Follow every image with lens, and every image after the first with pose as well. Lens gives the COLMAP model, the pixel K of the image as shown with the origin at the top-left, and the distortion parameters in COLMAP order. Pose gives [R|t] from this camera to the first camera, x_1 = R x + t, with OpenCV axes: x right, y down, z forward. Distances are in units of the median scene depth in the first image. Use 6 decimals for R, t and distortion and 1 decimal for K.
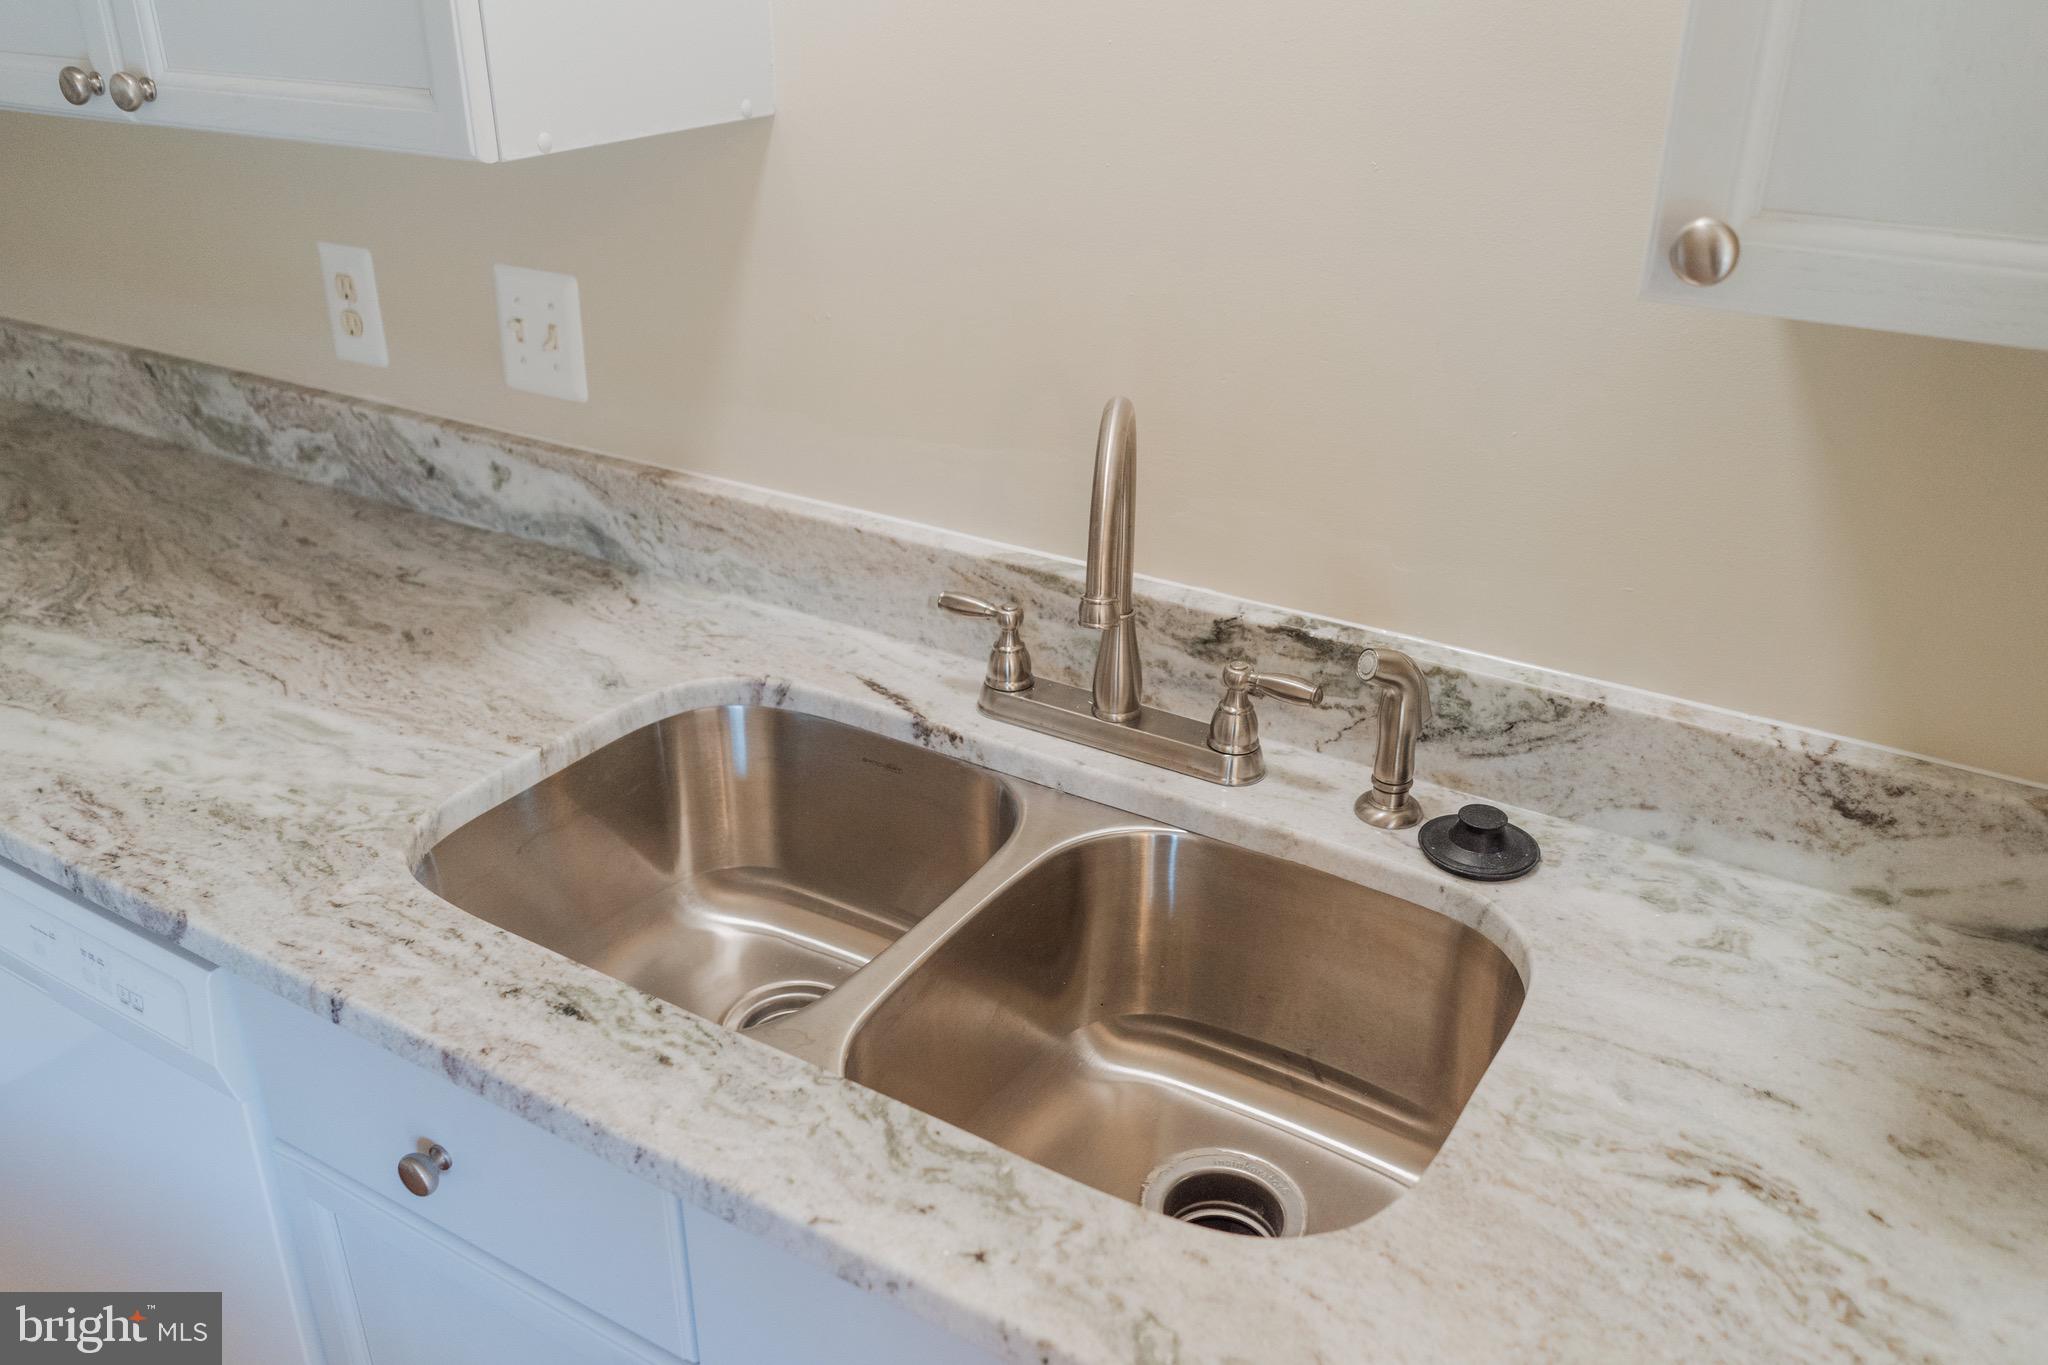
lens RADIAL K [[1599.8, 0, 1045.7], [0, 1599.8, 683.8], [0, 0, 1]] dist [-0.015647, 0.001300]
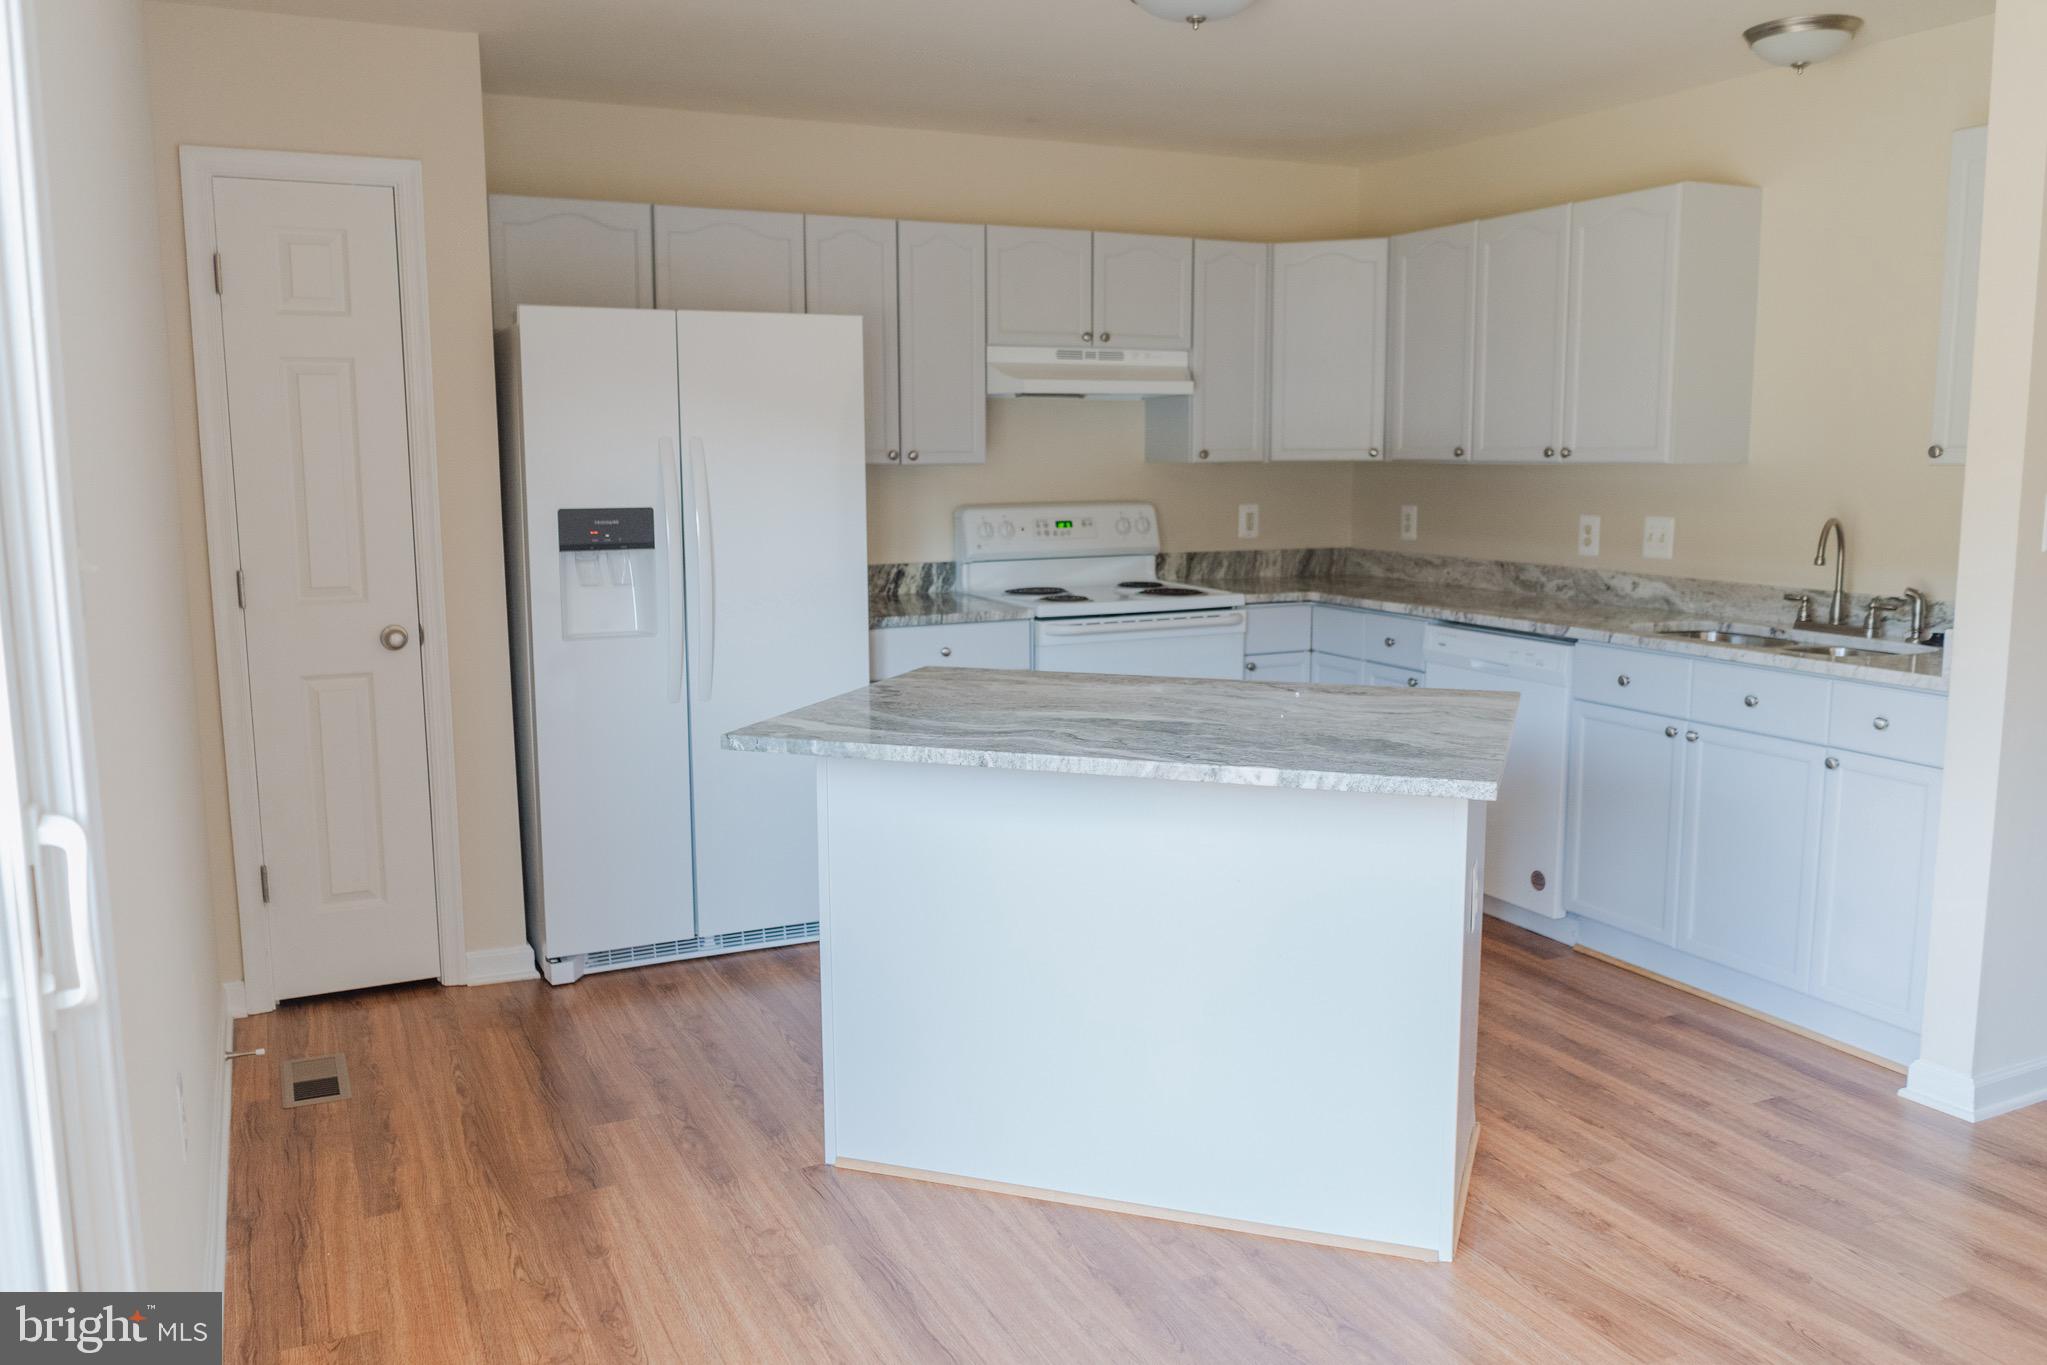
lens RADIAL K [[1599.0, 0, 1022.3], [0, 1599.0, 698.4], [0, 0, 1]] dist [-0.015647, 0.001300]
pose [[0.828307, 0.068845, -0.556028, 0.398015], [-0.232321, 0.945287, -0.229042, 1.063027], [0.509838, 0.318894, 0.798982, -1.981535]]
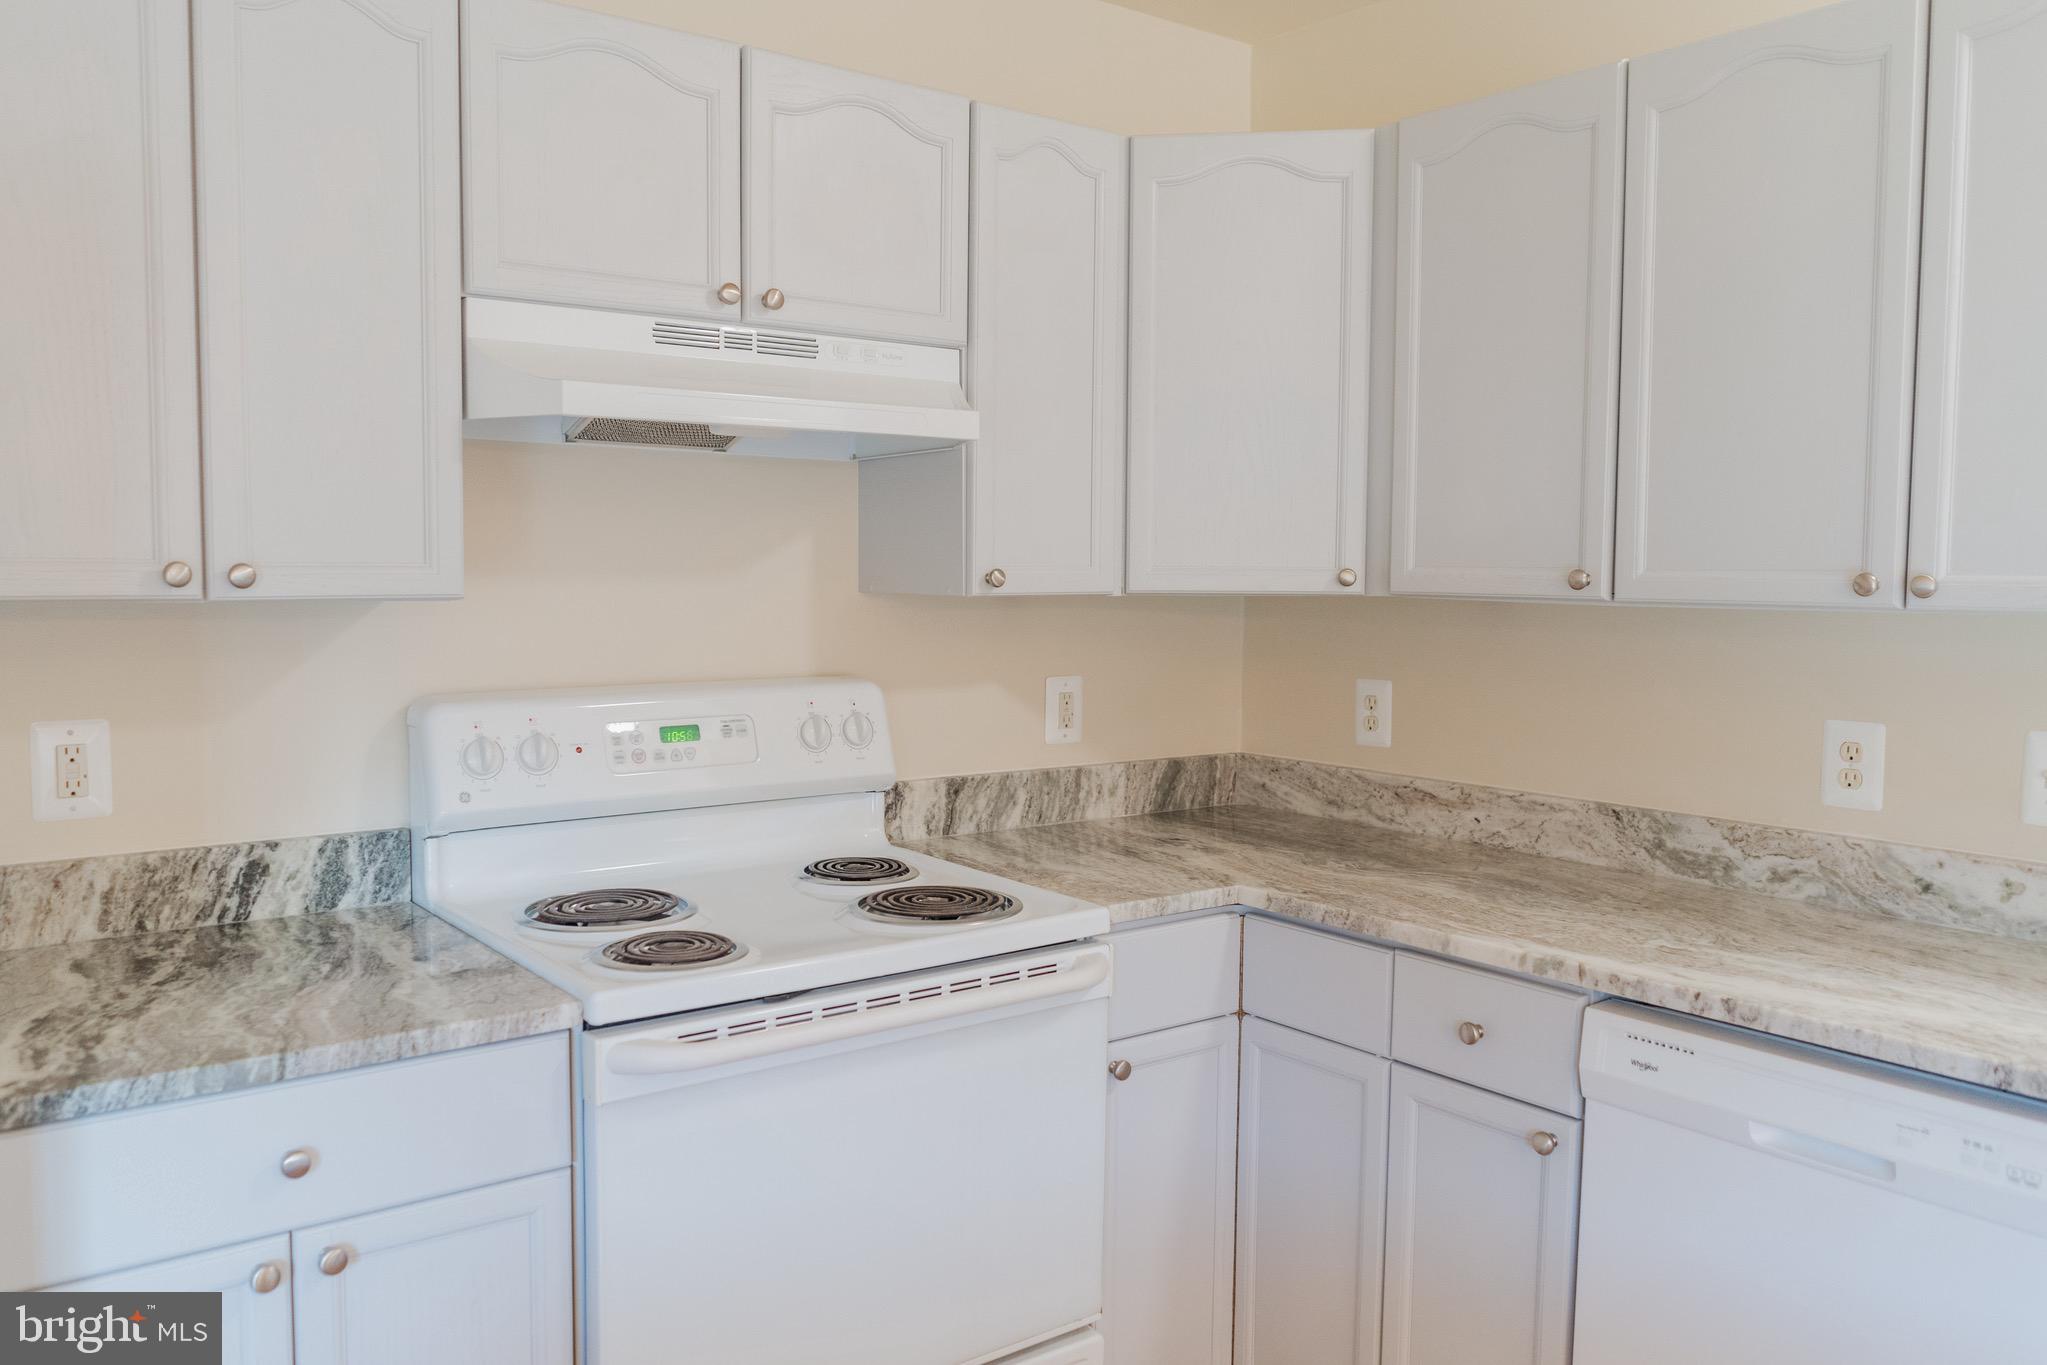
lens RADIAL K [[1599.0, 0, 1020.3], [0, 1599.0, 681.1], [0, 0, 1]] dist [-0.015647, 0.001300]
pose [[0.925754, 0.020948, -0.377547, -0.631068], [-0.162109, 0.924039, -0.346225, 0.302915], [0.341615, 0.381723, 0.858828, -0.466249]]
